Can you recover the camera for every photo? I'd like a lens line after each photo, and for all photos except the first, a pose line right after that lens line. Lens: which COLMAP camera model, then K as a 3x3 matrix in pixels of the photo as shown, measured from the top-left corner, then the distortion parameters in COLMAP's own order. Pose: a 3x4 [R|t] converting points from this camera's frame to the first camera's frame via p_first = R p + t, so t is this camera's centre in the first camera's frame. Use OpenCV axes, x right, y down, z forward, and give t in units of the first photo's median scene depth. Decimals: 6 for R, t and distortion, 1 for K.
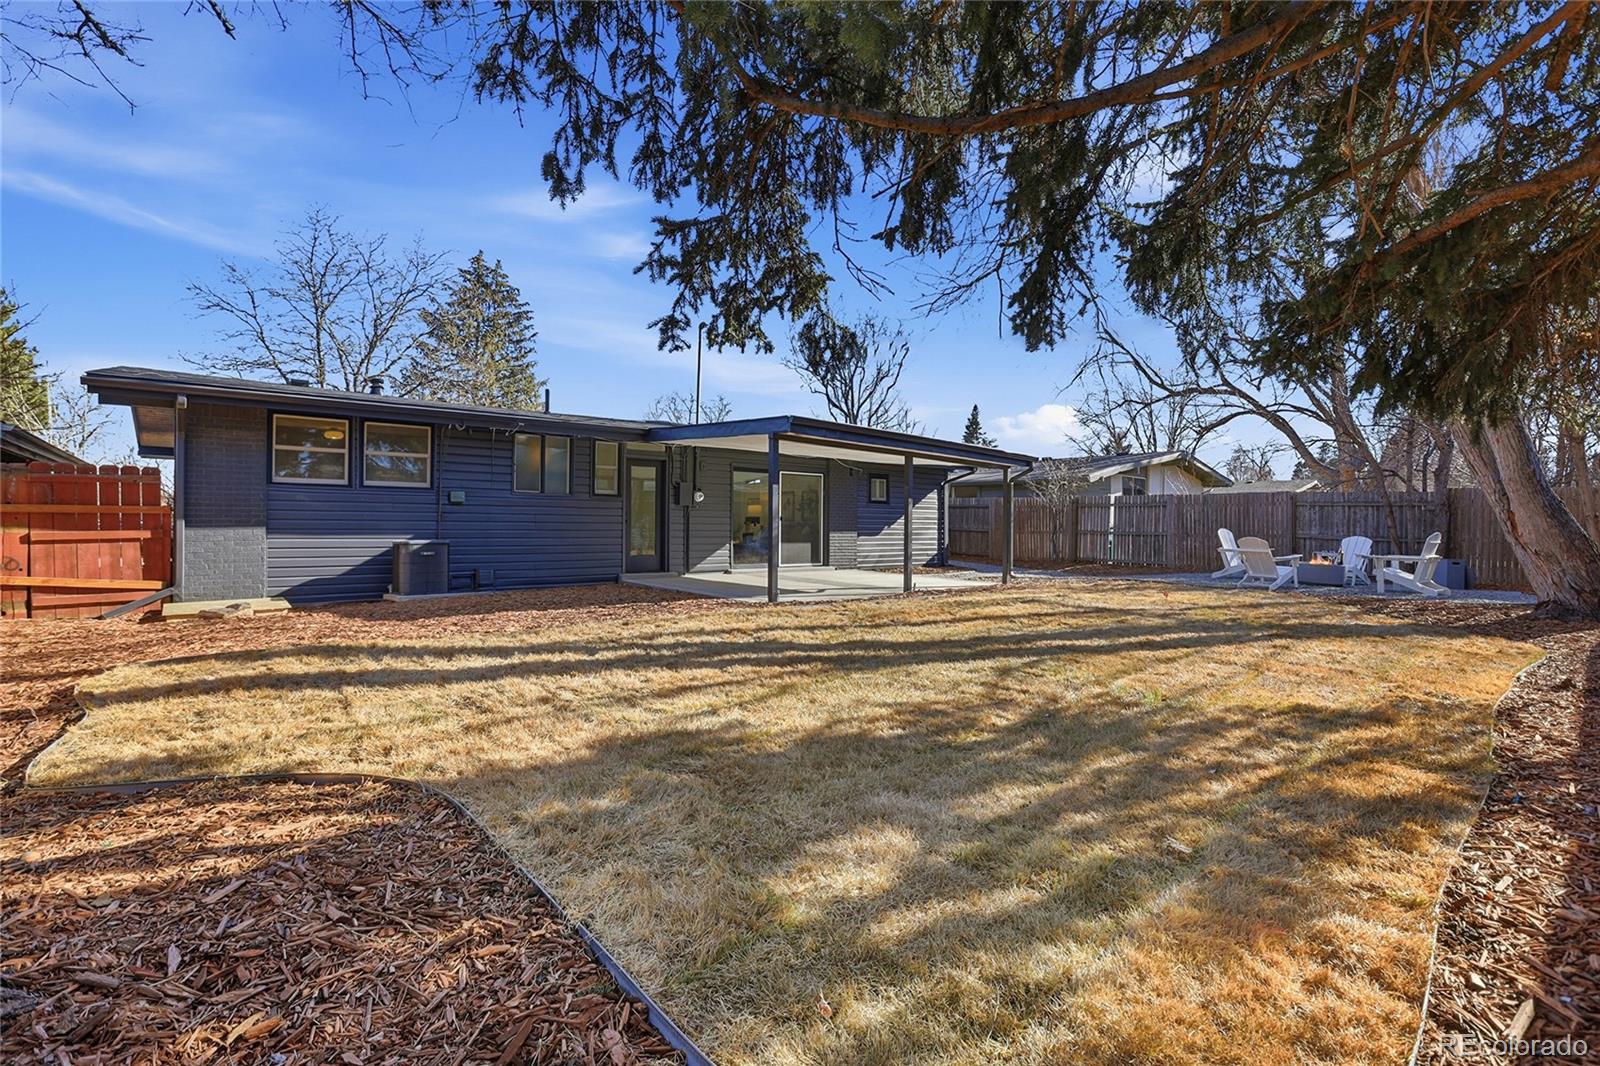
lens RADIAL K [[750.5, 0, 798.3], [0, 750.5, 531.4], [0, 0, 1]] dist [-0.050932, 0.014548]
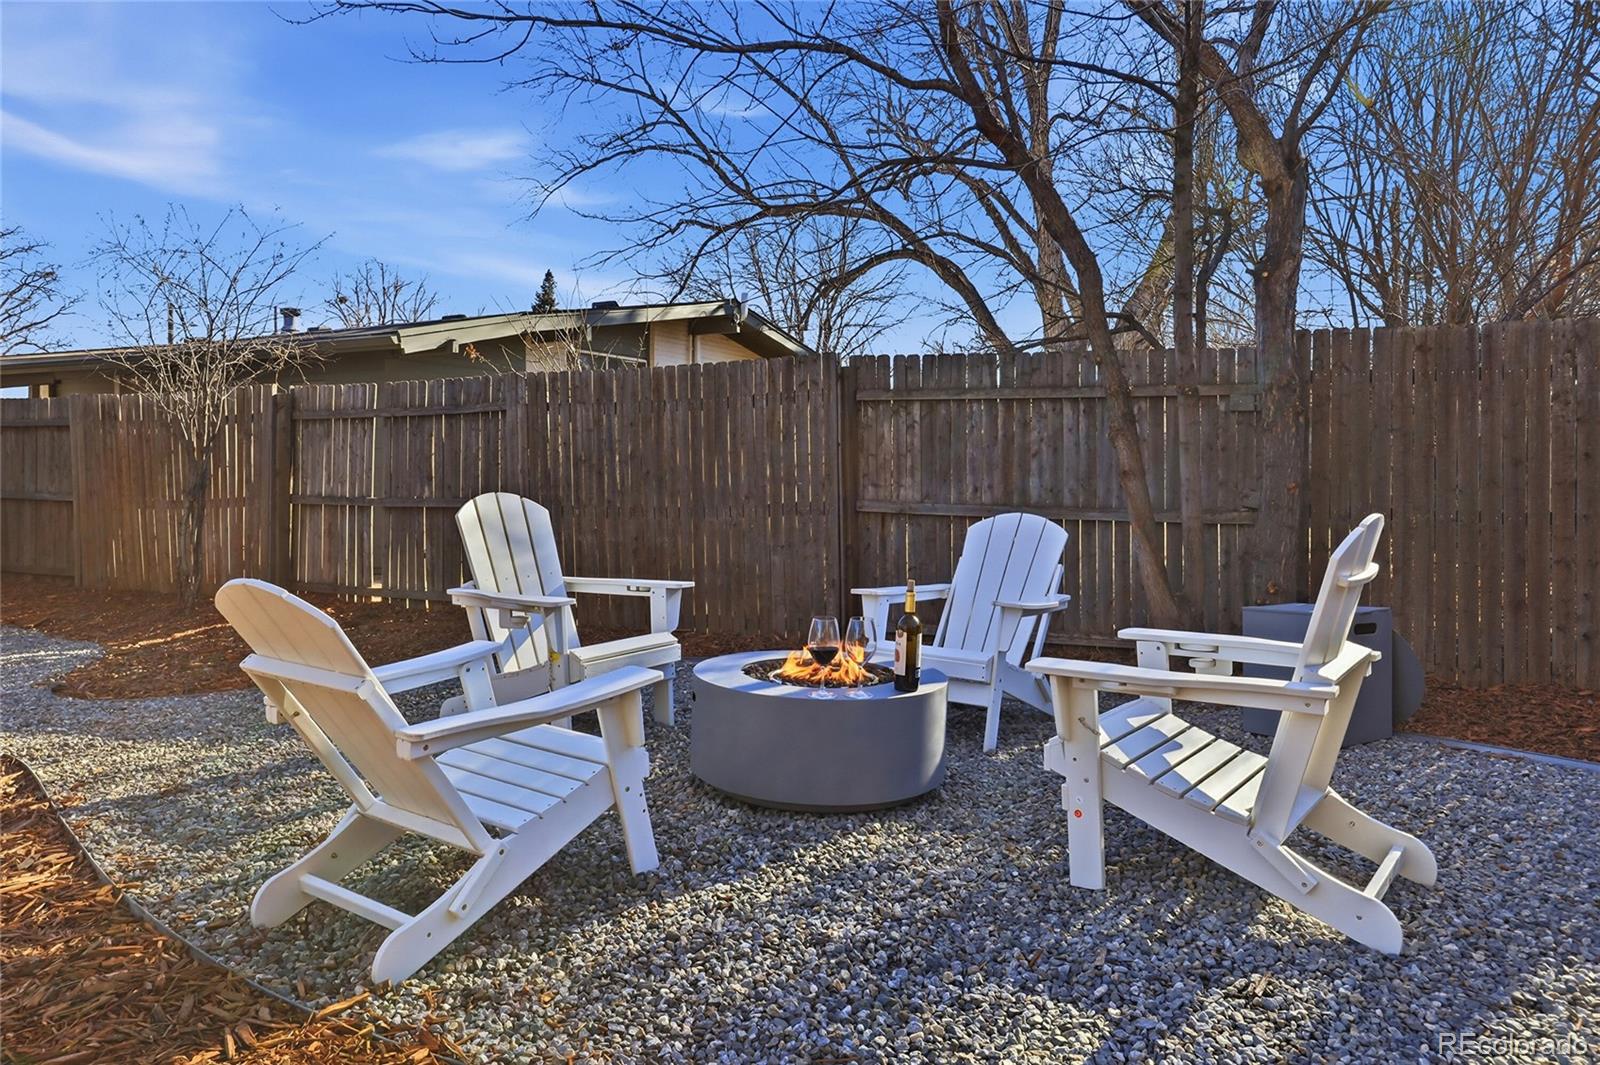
lens RADIAL K [[1104.2, 0, 797.1], [0, 1104.2, 528.9], [0, 0, 1]] dist [-0.047844, 0.047960]
pose [[0.923181, -0.038213, 0.382462, 0.492542], [0.020648, 0.998539, 0.049928, -0.007427], [-0.383811, -0.038196, 0.922621, 0.614208]]
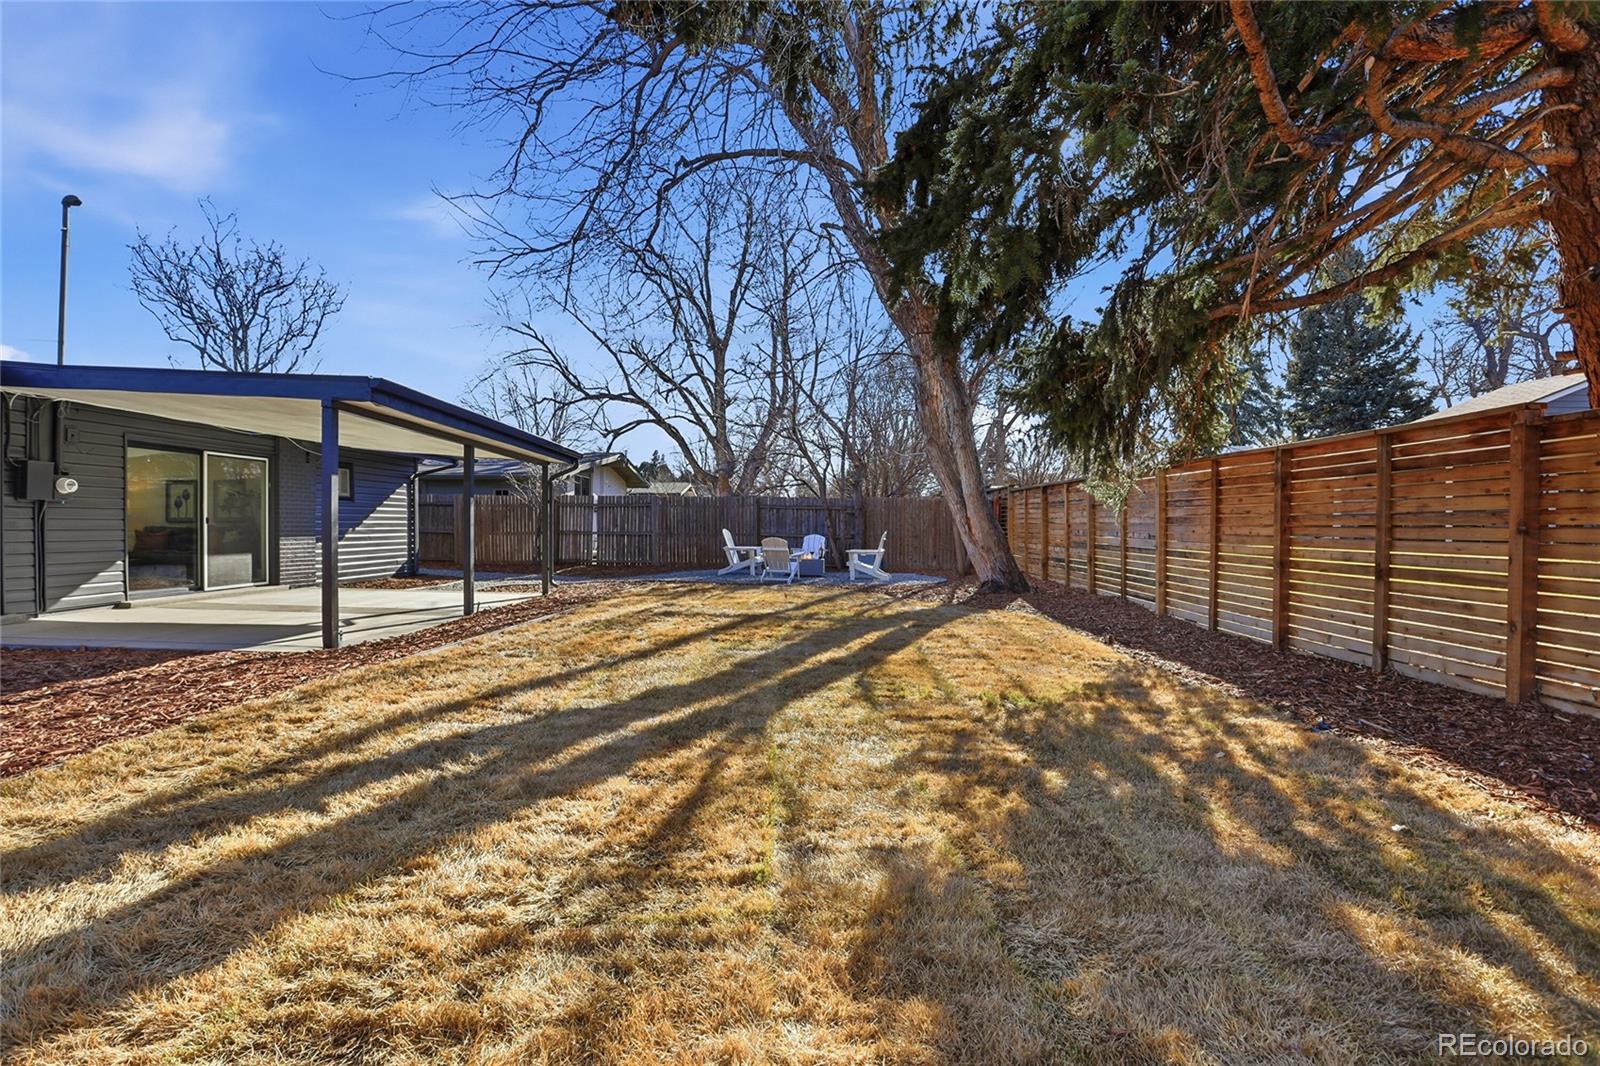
lens RADIAL K [[750.5, 0, 804.9], [0, 750.5, 525.5], [0, 0, 1]] dist [-0.050932, 0.014548]
pose [[0.665194, -0.006722, 0.746641, -0.167135], [0.007345, 0.999970, 0.002459, -0.010588], [-0.746635, 0.003848, 0.665223, 0.160049]]
